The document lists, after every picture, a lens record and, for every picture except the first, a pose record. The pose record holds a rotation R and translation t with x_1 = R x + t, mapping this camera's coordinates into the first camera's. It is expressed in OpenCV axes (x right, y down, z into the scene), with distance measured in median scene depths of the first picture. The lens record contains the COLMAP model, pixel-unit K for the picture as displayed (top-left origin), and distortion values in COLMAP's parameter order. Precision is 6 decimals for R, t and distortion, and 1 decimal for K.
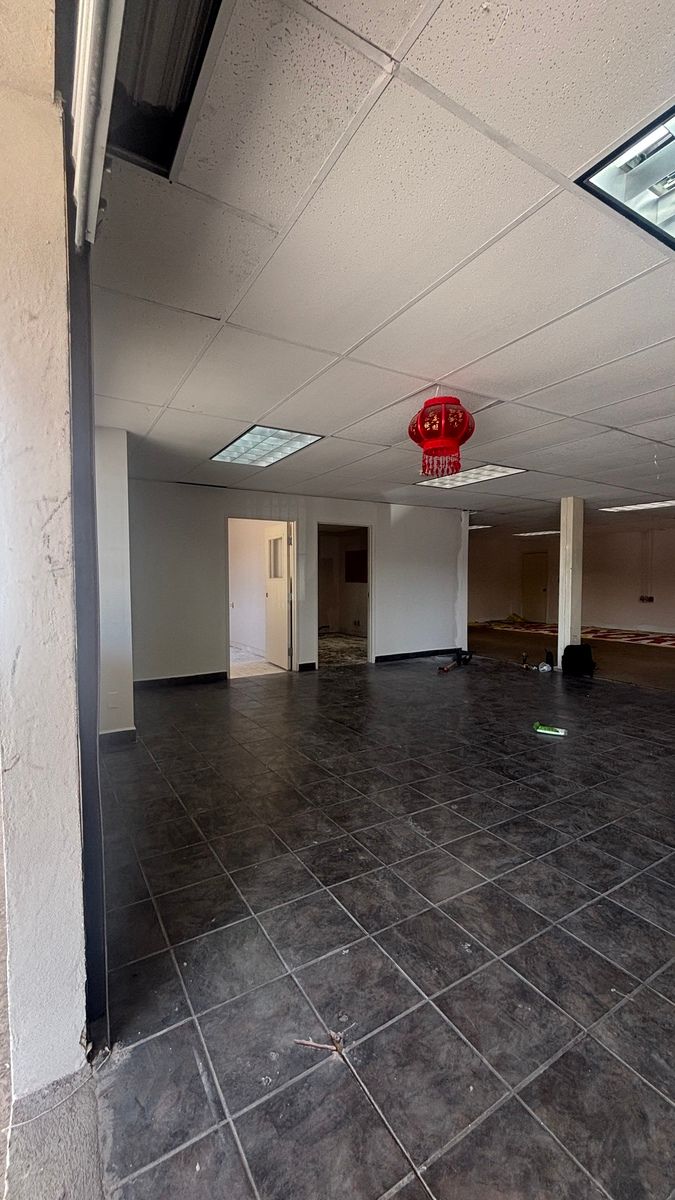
lens RADIAL K [[484.2, 0, 337.8], [0, 484.2, 598.0], [0, 0, 1]] dist [-0.001761, 0.001133]
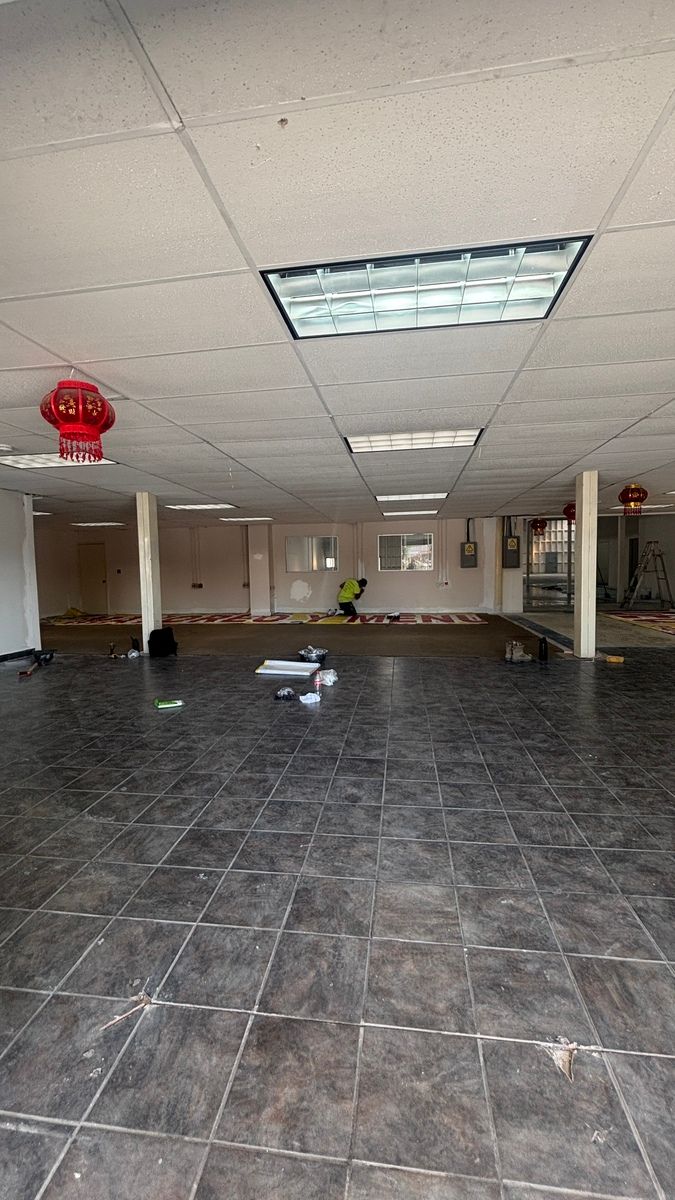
lens RADIAL K [[486.4, 0, 332.8], [0, 486.4, 599.4], [0, 0, 1]] dist [-0.000357, 0.000370]
pose [[0.636223, -0.065795, 0.768694, -0.233323], [0.050873, 0.997766, 0.043296, 0.004864], [-0.769826, 0.011560, 0.638149, -0.009250]]
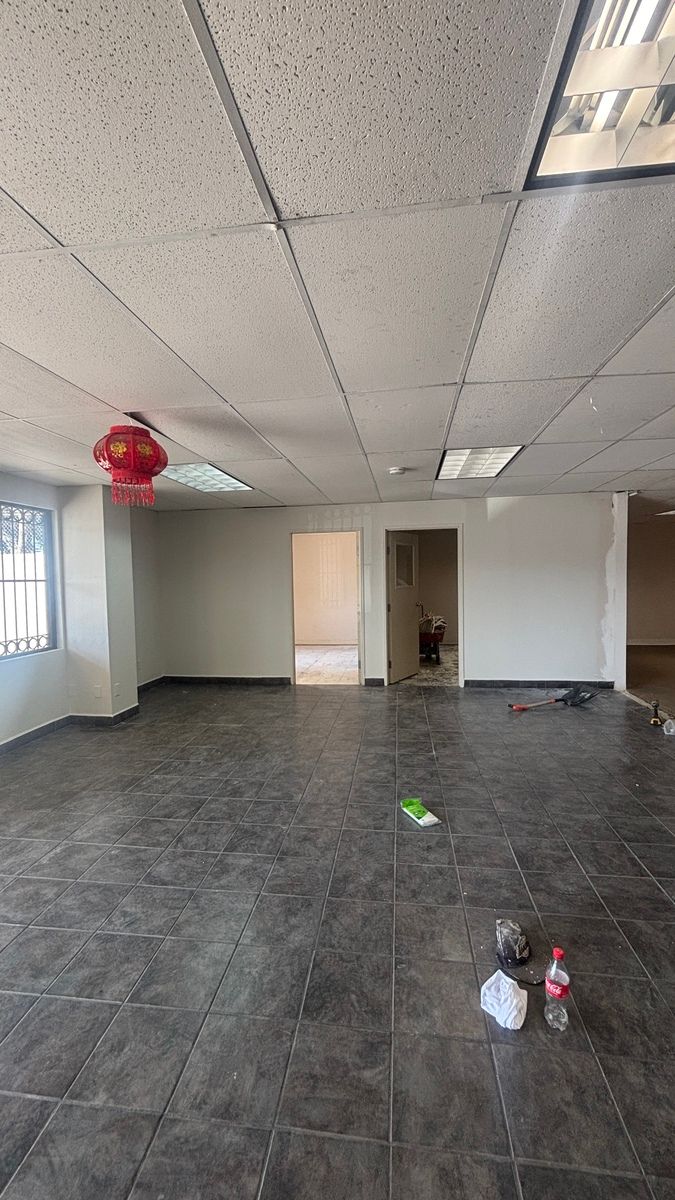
lens RADIAL K [[484.2, 0, 337.8], [0, 484.2, 598.0], [0, 0, 1]] dist [-0.001761, 0.001133]
pose [[0.779179, 0.015541, -0.626609, 1.123108], [-0.007242, 0.999849, 0.015794, -0.090888], [0.626760, -0.007768, 0.779174, 0.500271]]
